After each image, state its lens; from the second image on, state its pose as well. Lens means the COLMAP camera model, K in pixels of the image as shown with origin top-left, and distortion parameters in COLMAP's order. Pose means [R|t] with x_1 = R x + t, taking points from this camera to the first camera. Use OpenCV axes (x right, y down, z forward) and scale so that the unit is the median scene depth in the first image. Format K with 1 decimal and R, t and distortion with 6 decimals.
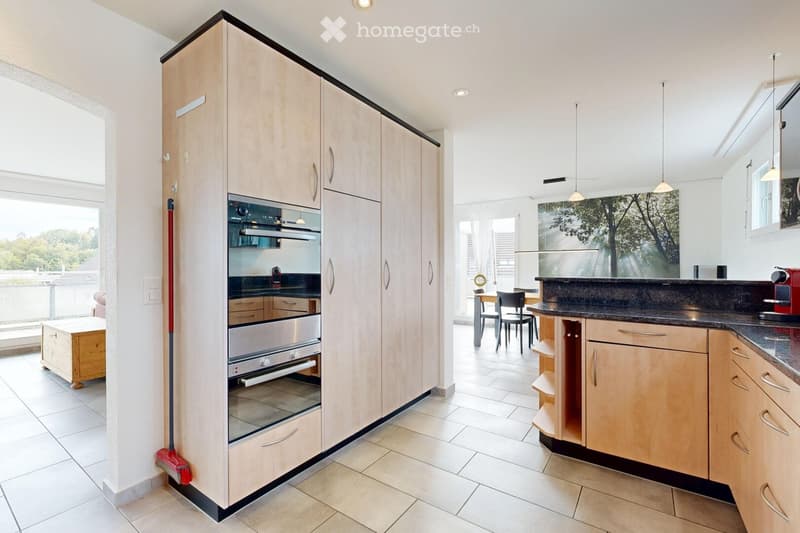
lens RADIAL K [[348.0, 0, 400.6], [0, 348.0, 267.3], [0, 0, 1]] dist [0.001517, 0.000409]
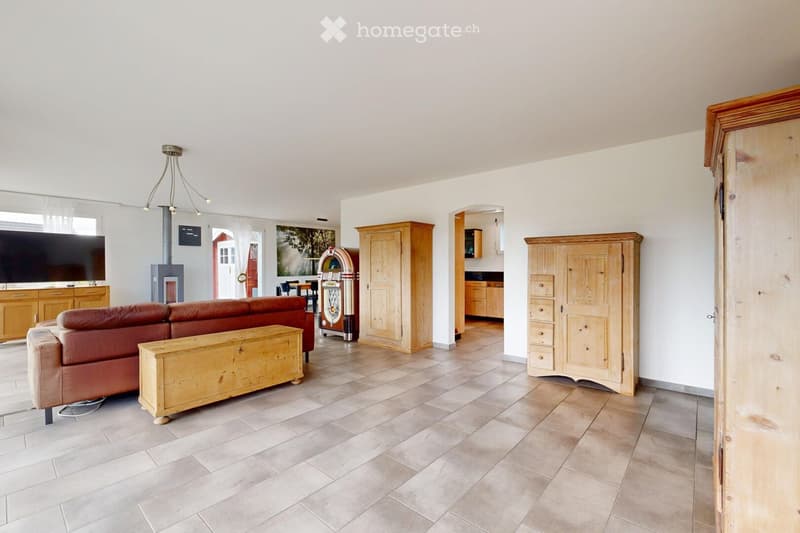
lens RADIAL K [[348.0, 0, 401.3], [0, 348.0, 265.8], [0, 0, 1]] dist [0.001517, 0.000409]
pose [[0.097917, 0.000483, 0.995194, -1.162333], [0.003277, 0.999994, -0.000808, -0.004080], [-0.995189, 0.003341, 0.097915, 0.352937]]
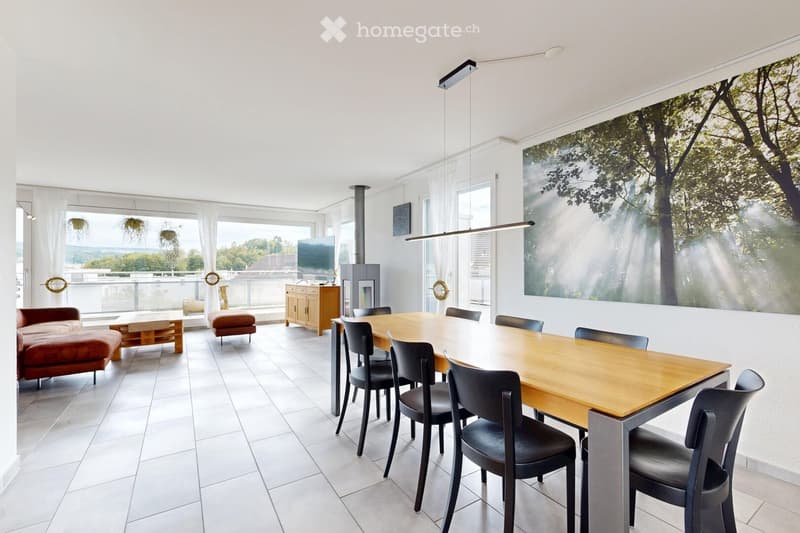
lens RADIAL K [[348.0, 0, 401.5], [0, 348.0, 266.7], [0, 0, 1]] dist [0.001517, 0.000409]
pose [[0.926287, -0.001423, -0.376816, 0.469269], [0.000098, 0.999994, -0.003534, -0.001728], [0.376819, 0.003237, 0.926281, 0.486326]]
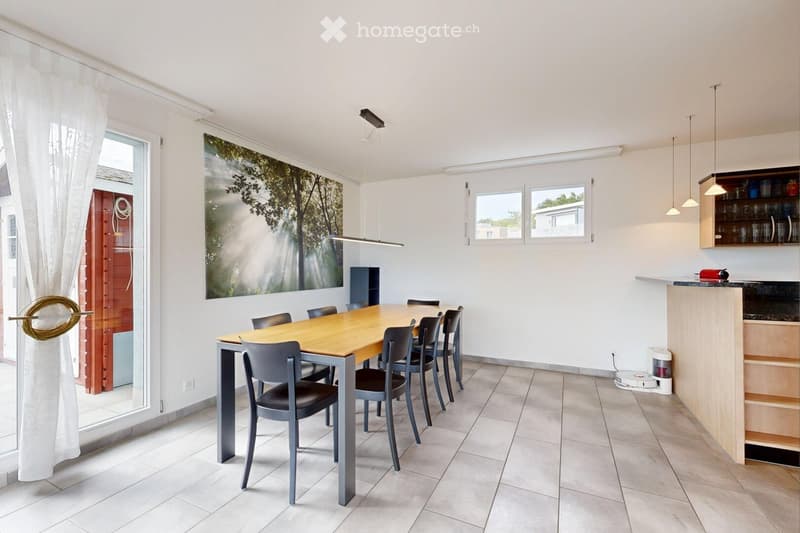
lens RADIAL K [[348.0, 0, 397.3], [0, 348.0, 267.4], [0, 0, 1]] dist [0.001517, 0.000409]
pose [[-0.156487, 0.002395, 0.987677, -0.114150], [0.002553, 0.999995, -0.002020, -0.001786], [-0.987677, 0.002206, -0.156493, 0.909542]]
